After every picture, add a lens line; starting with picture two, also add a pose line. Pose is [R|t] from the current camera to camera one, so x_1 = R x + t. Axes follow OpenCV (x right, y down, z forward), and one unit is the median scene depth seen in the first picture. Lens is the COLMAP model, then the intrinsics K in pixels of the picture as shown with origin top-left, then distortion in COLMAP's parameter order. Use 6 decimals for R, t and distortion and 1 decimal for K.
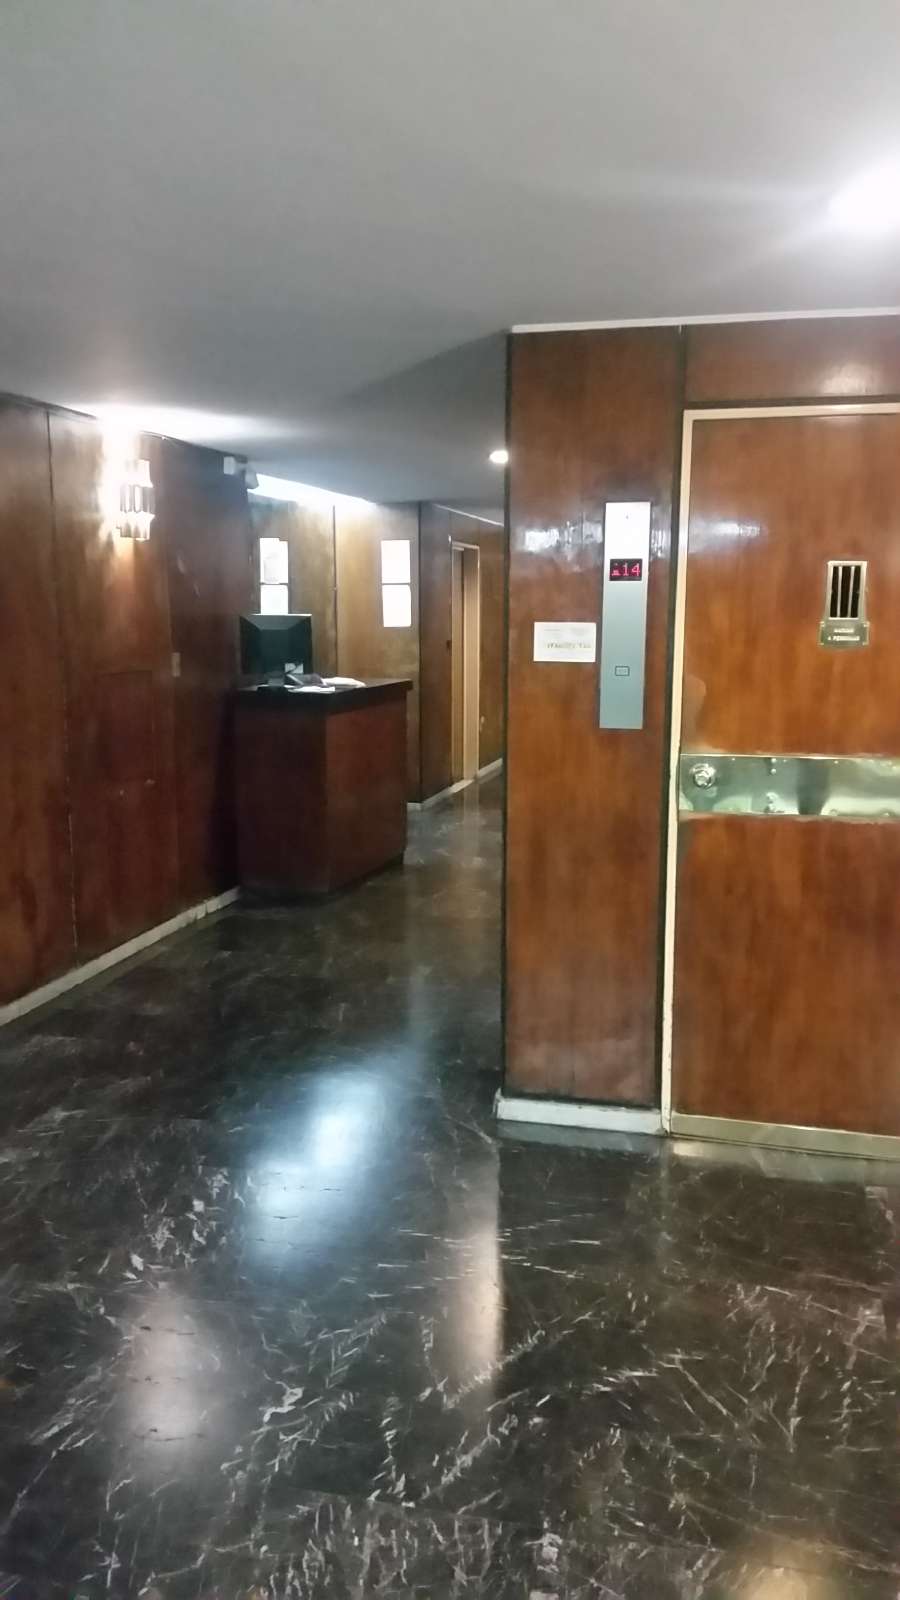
lens RADIAL K [[1340.6, 0, 447.5], [0, 1340.6, 809.7], [0, 0, 1]] dist [-0.013733, -0.010975]
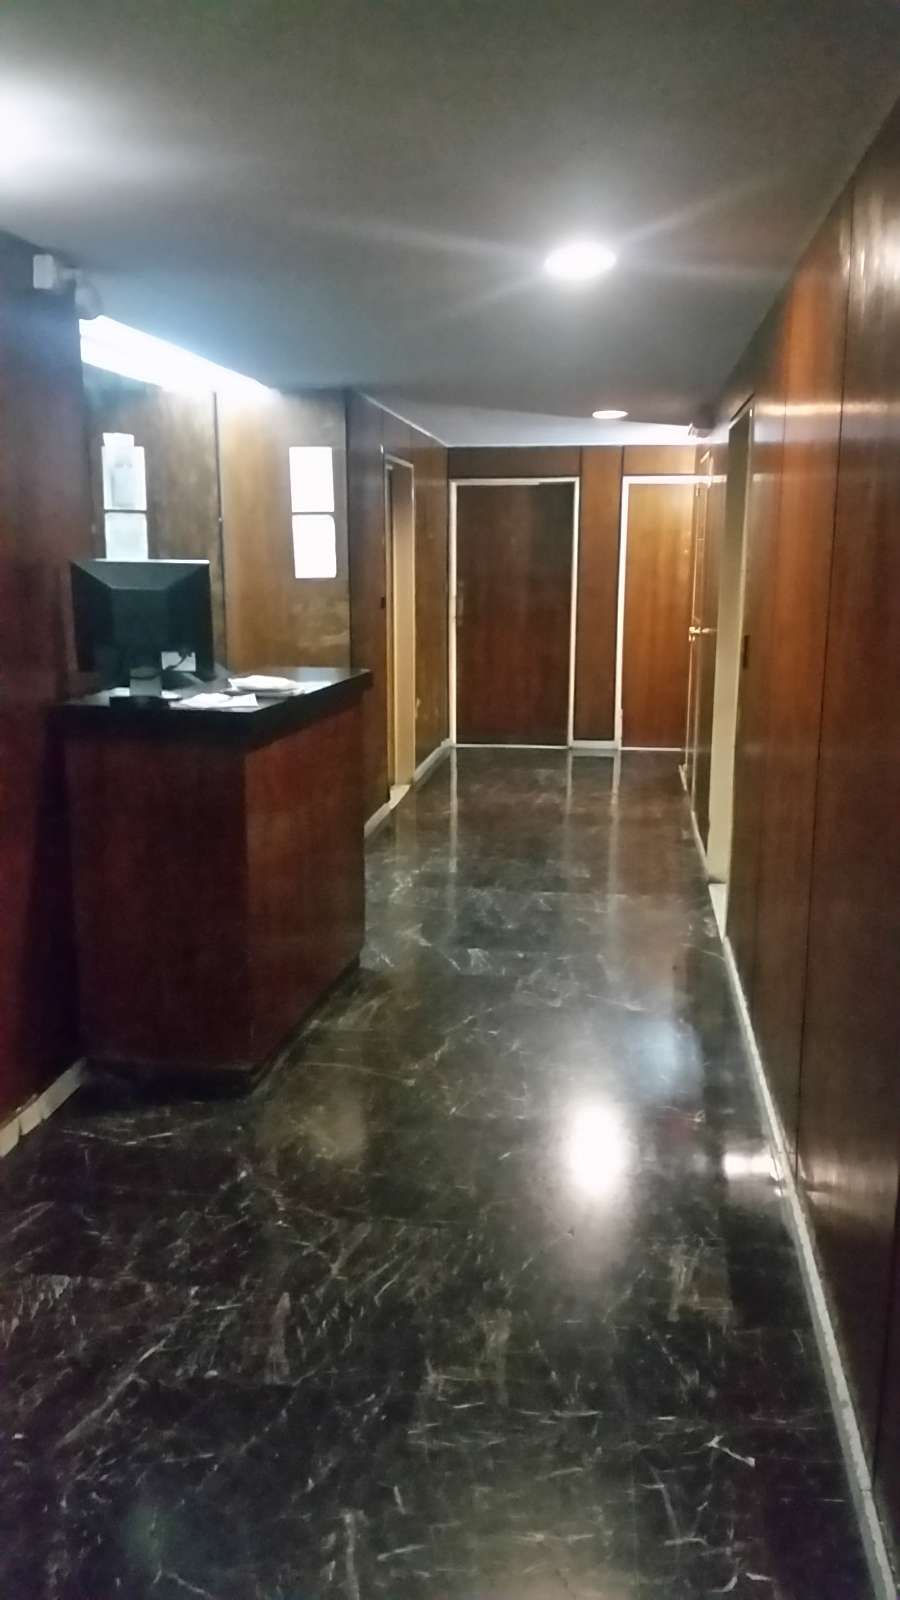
lens RADIAL K [[1340.6, 0, 454.8], [0, 1340.6, 789.5], [0, 0, 1]] dist [-0.013733, -0.010975]
pose [[0.992641, -0.021419, 0.119183, -0.053979], [0.018329, 0.999468, 0.026961, -0.051749], [-0.119697, -0.024578, 0.992506, 0.353098]]
